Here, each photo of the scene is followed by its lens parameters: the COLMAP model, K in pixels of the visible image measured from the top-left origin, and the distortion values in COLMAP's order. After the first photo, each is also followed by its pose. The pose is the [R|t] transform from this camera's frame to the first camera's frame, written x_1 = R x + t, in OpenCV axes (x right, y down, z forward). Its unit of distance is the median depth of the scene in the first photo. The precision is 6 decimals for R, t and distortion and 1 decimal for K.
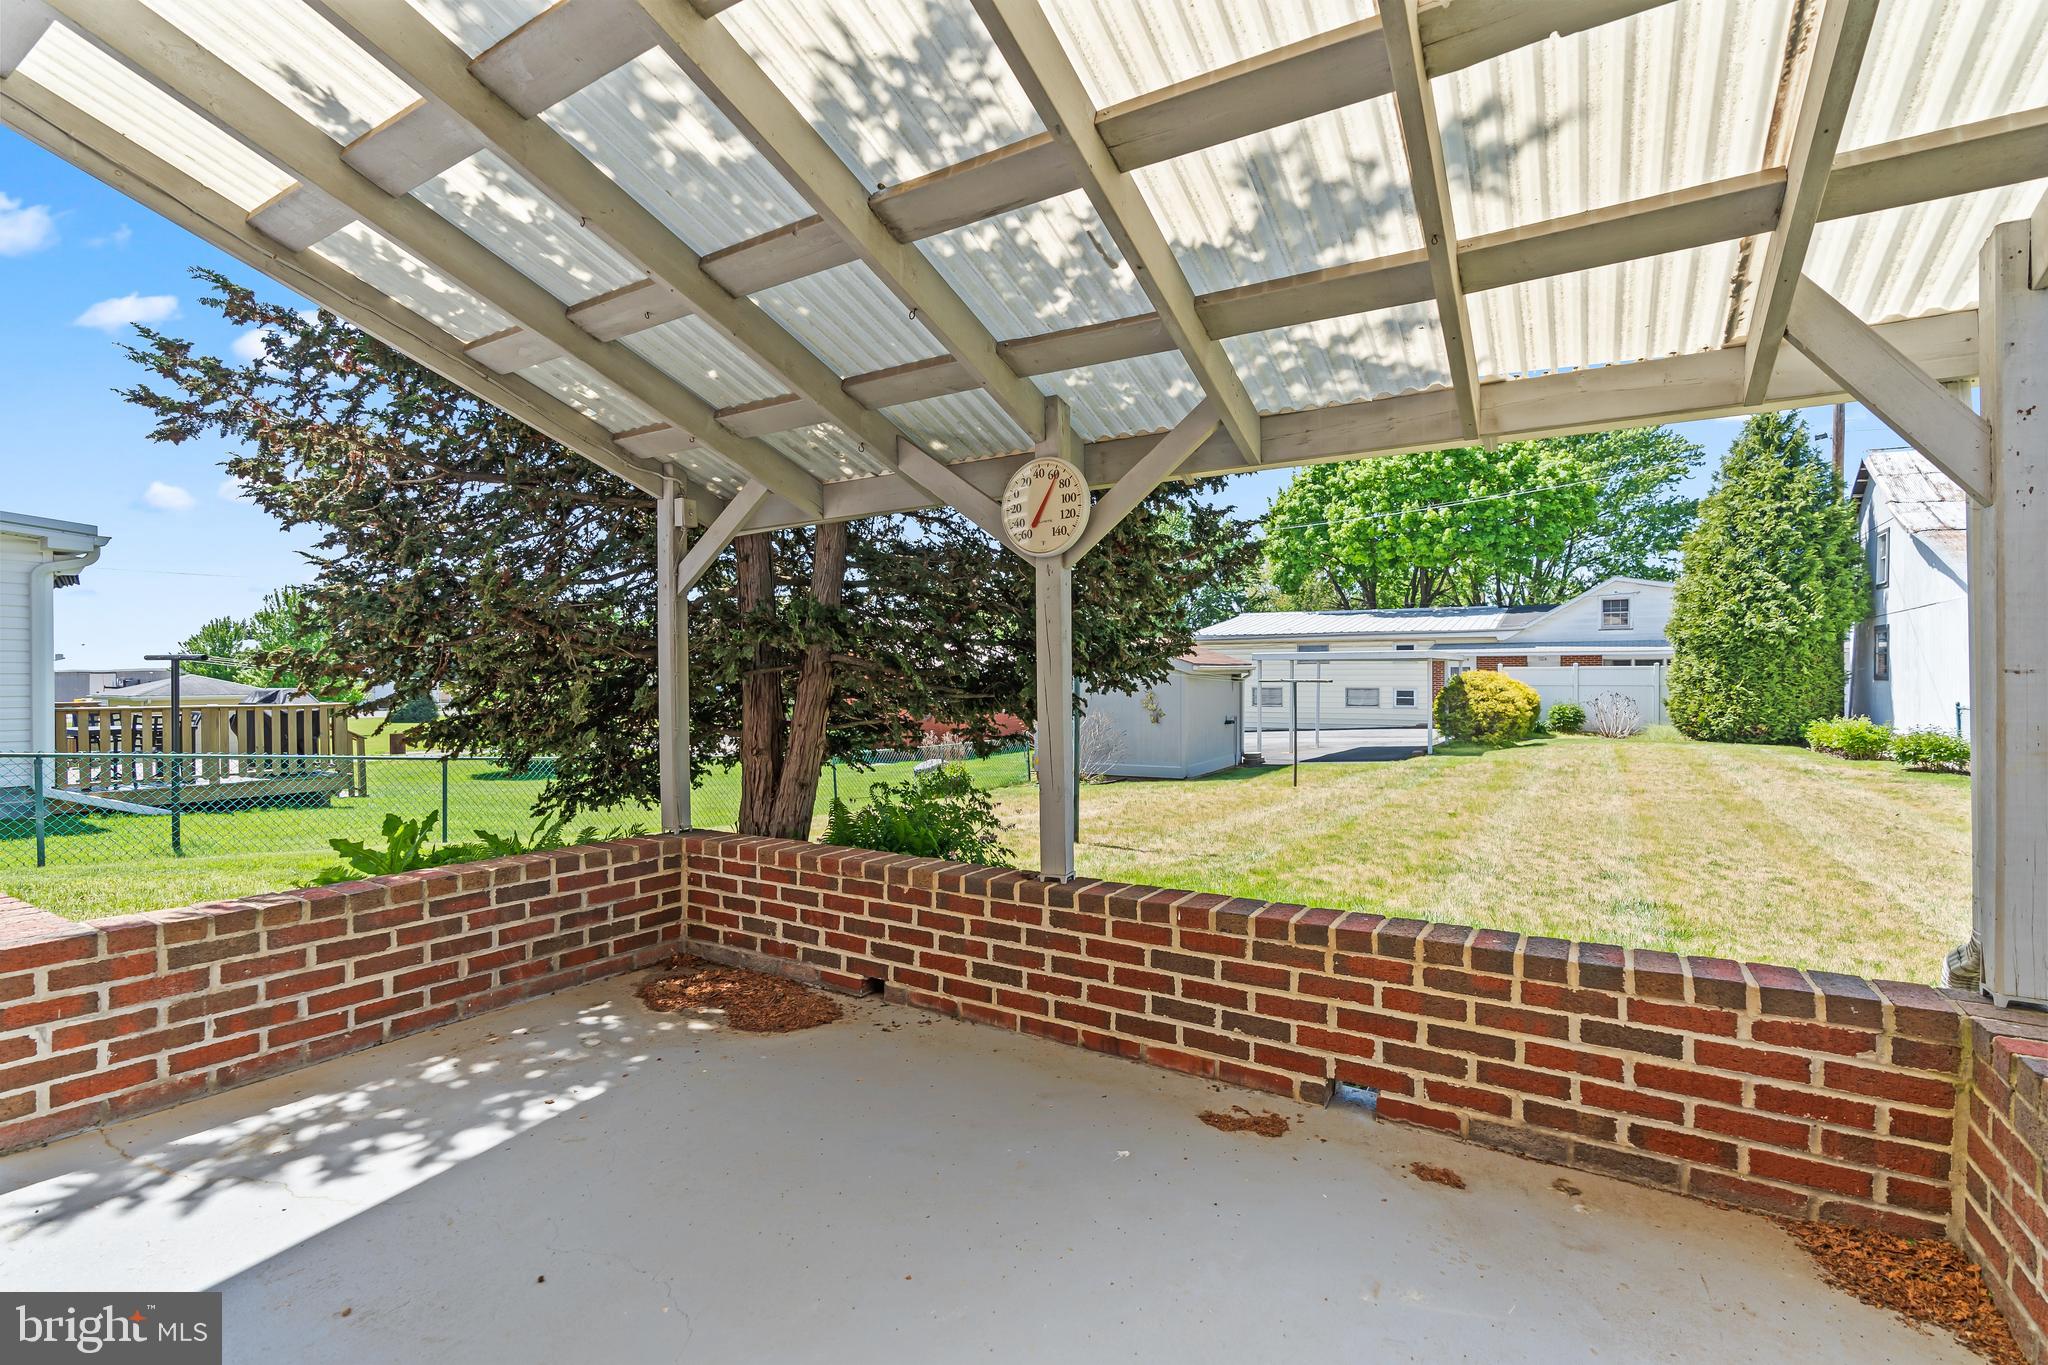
lens RADIAL K [[933.1, 0, 1035.2], [0, 933.1, 688.7], [0, 0, 1]] dist [-0.008942, 0.001935]
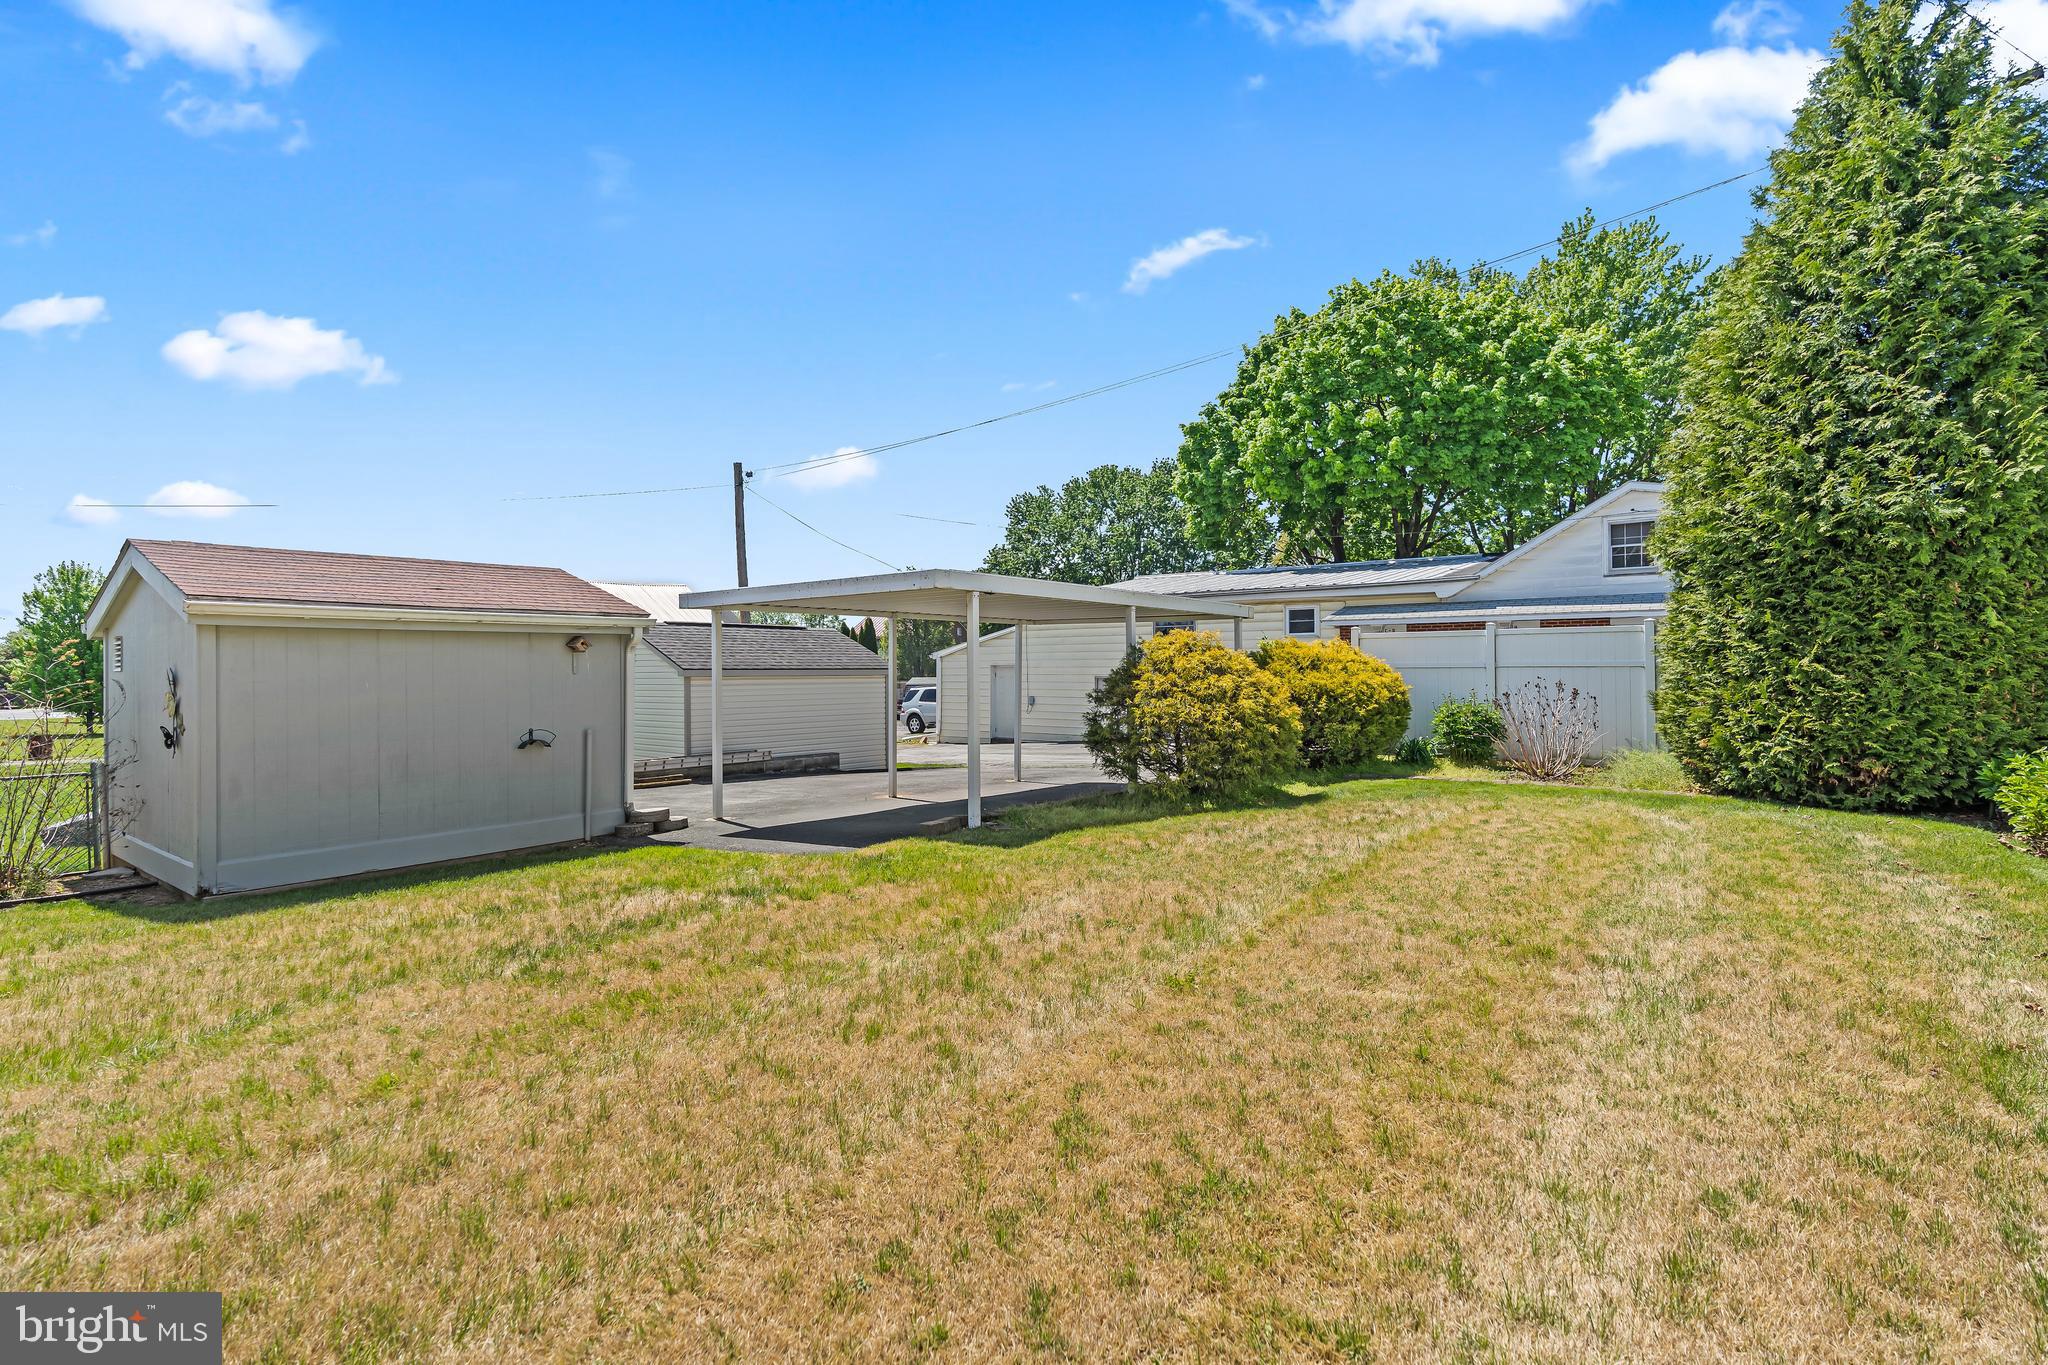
lens RADIAL K [[933.1, 0, 1036.5], [0, 933.1, 657.9], [0, 0, 1]] dist [-0.008942, 0.001935]
pose [[0.993140, 0.000525, -0.116933, 0.468587], [-0.003846, 0.999596, -0.028176, 0.008114], [0.116871, 0.028433, 0.992740, 0.558731]]
